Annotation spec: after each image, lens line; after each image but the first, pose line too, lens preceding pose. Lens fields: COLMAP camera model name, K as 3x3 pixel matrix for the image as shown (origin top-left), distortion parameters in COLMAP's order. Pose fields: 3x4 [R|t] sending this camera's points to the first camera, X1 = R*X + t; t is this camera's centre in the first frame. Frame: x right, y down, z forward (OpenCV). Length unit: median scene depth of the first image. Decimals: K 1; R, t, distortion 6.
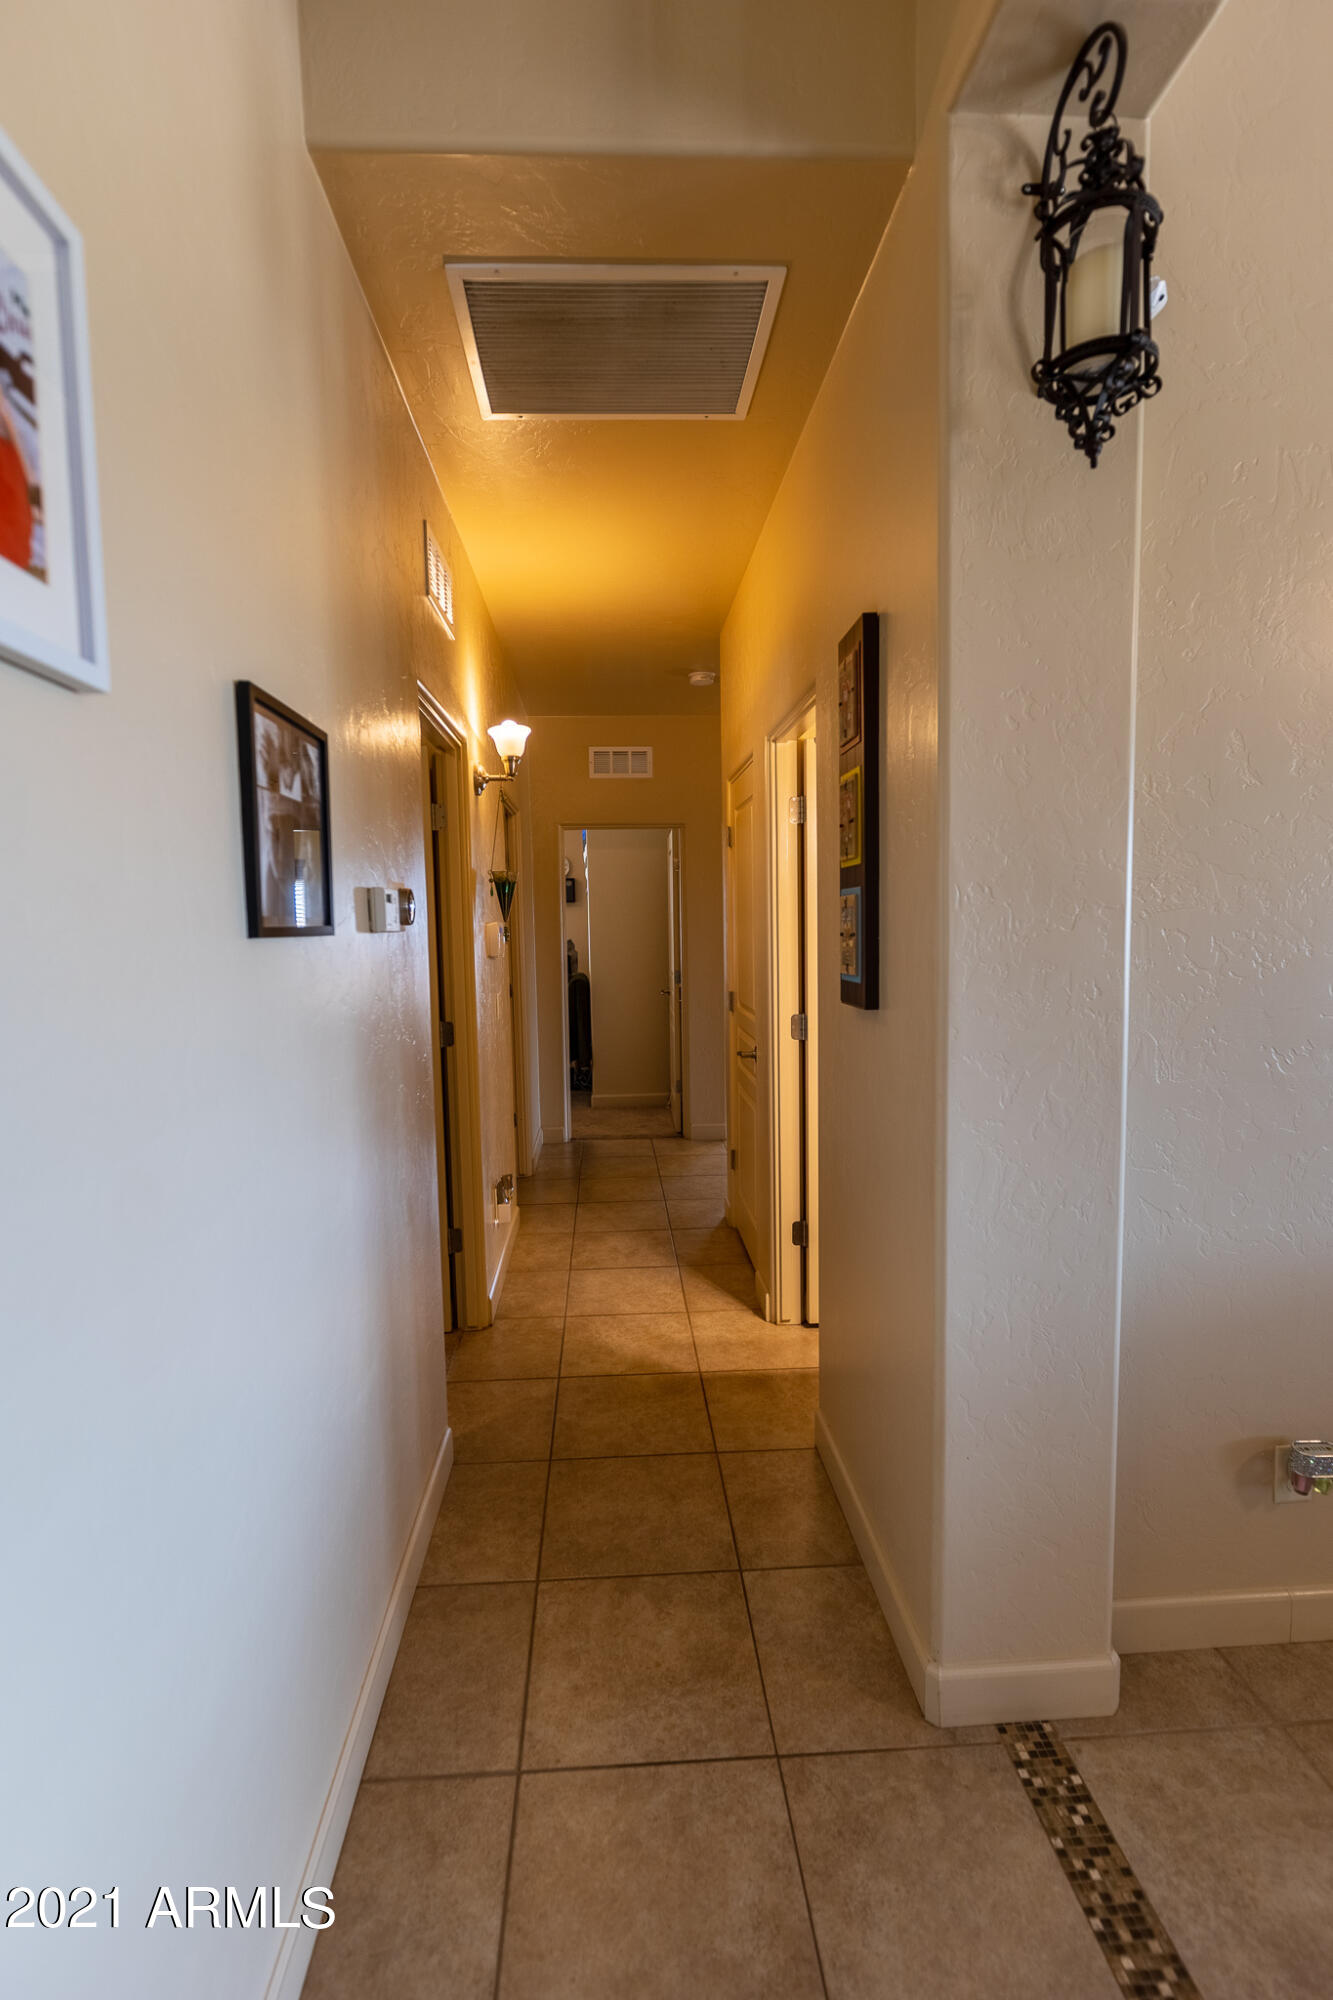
lens RADIAL K [[924.4, 0, 661.9], [0, 924.4, 997.9], [0, 0, 1]] dist [-0.000087, -0.000006]
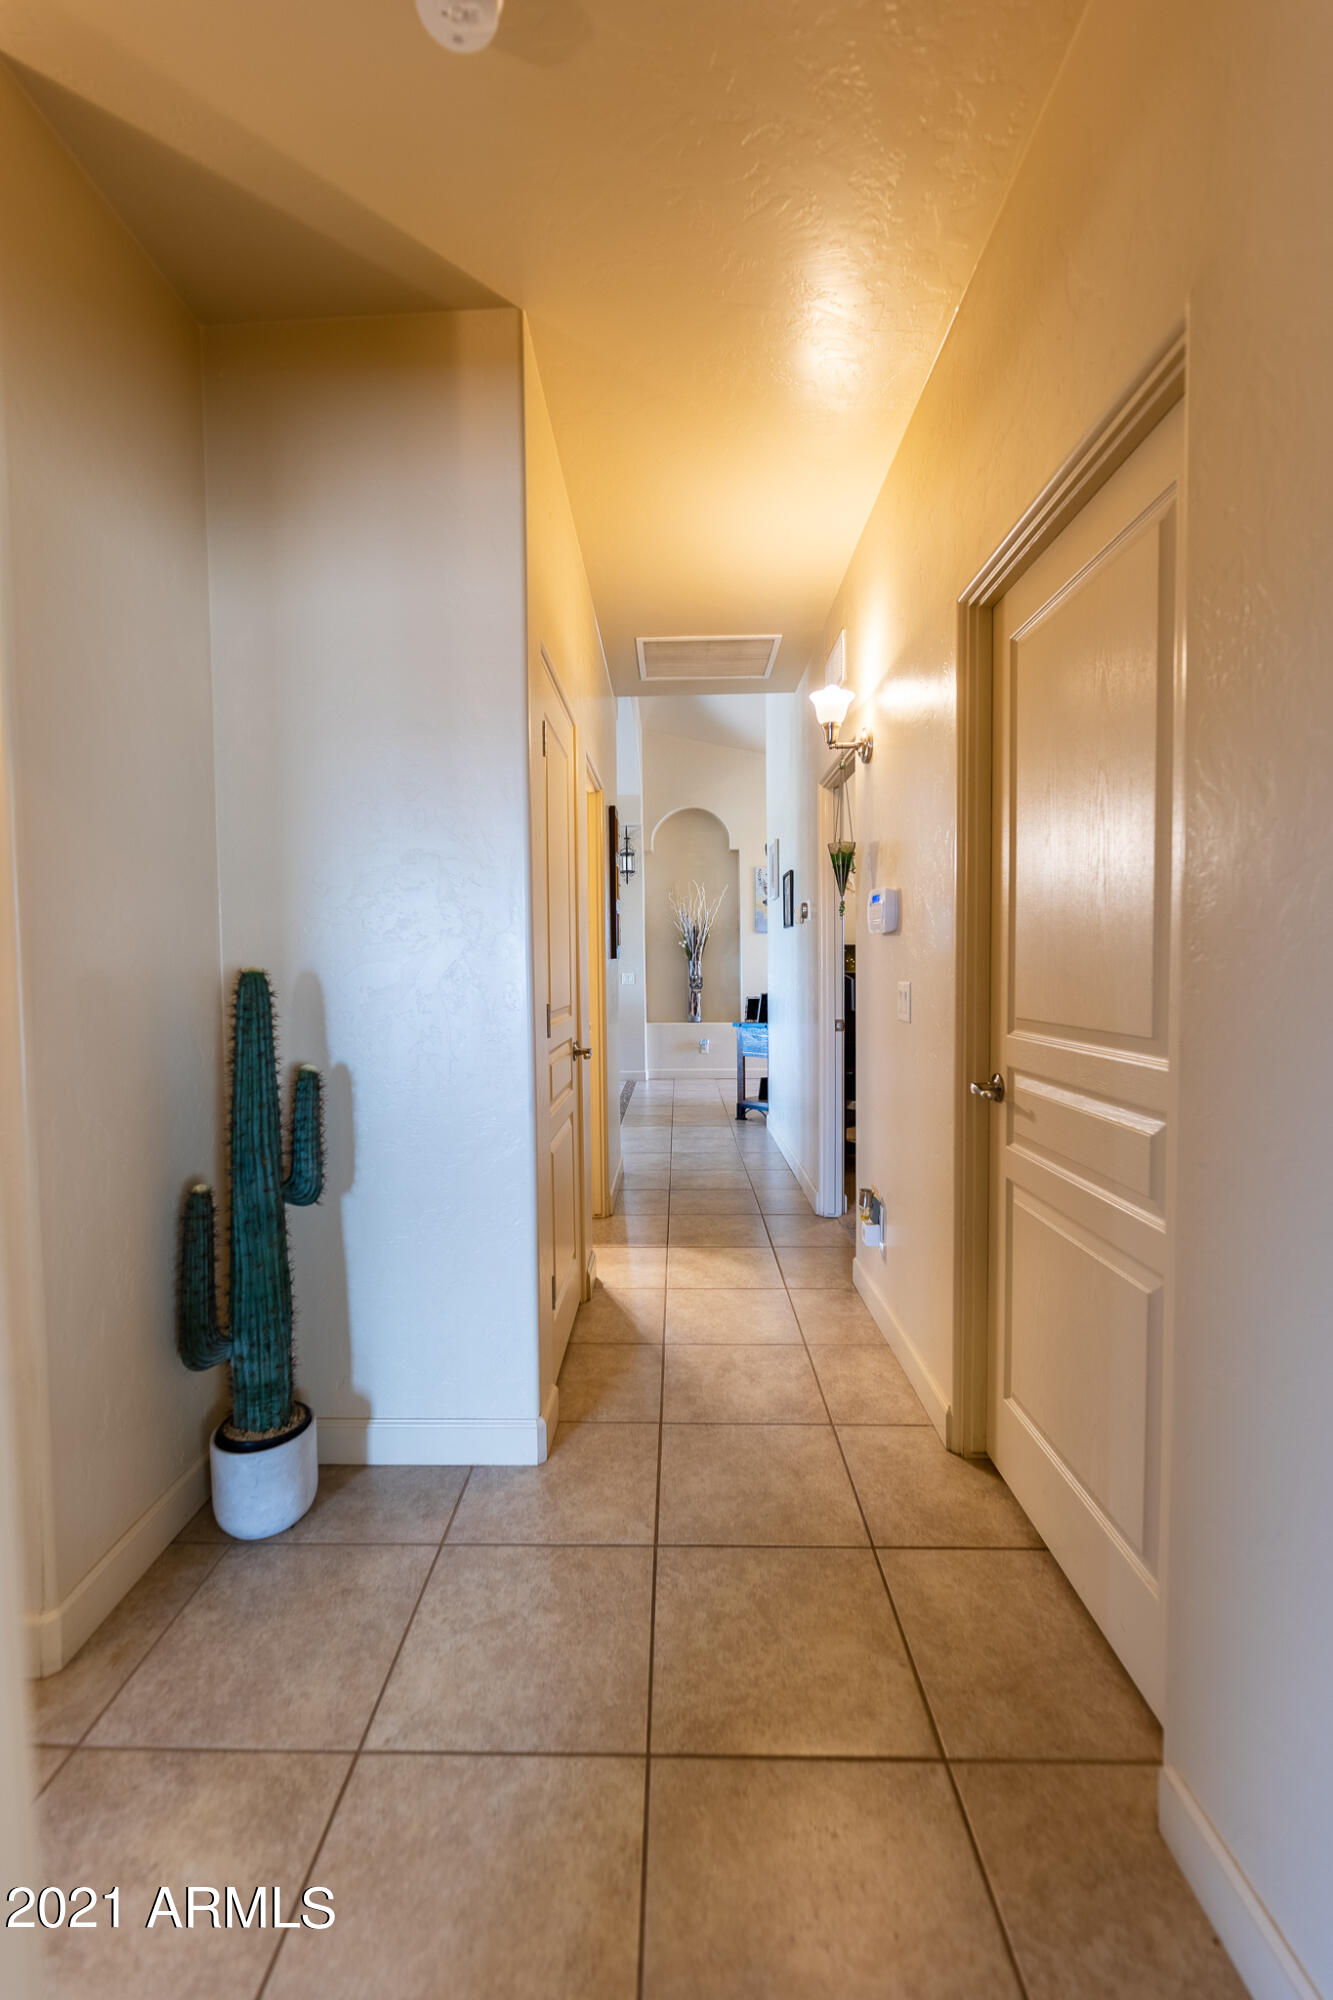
lens RADIAL K [[801.6, 0, 663.8], [0, 801.6, 1000.0], [0, 0, 1]] dist [0.000166, 0.000009]
pose [[-0.996743, 0.021332, 0.077776, -0.039994], [0.031230, 0.991237, 0.128350, -0.075251], [-0.074357, 0.130361, -0.988674, 1.614067]]
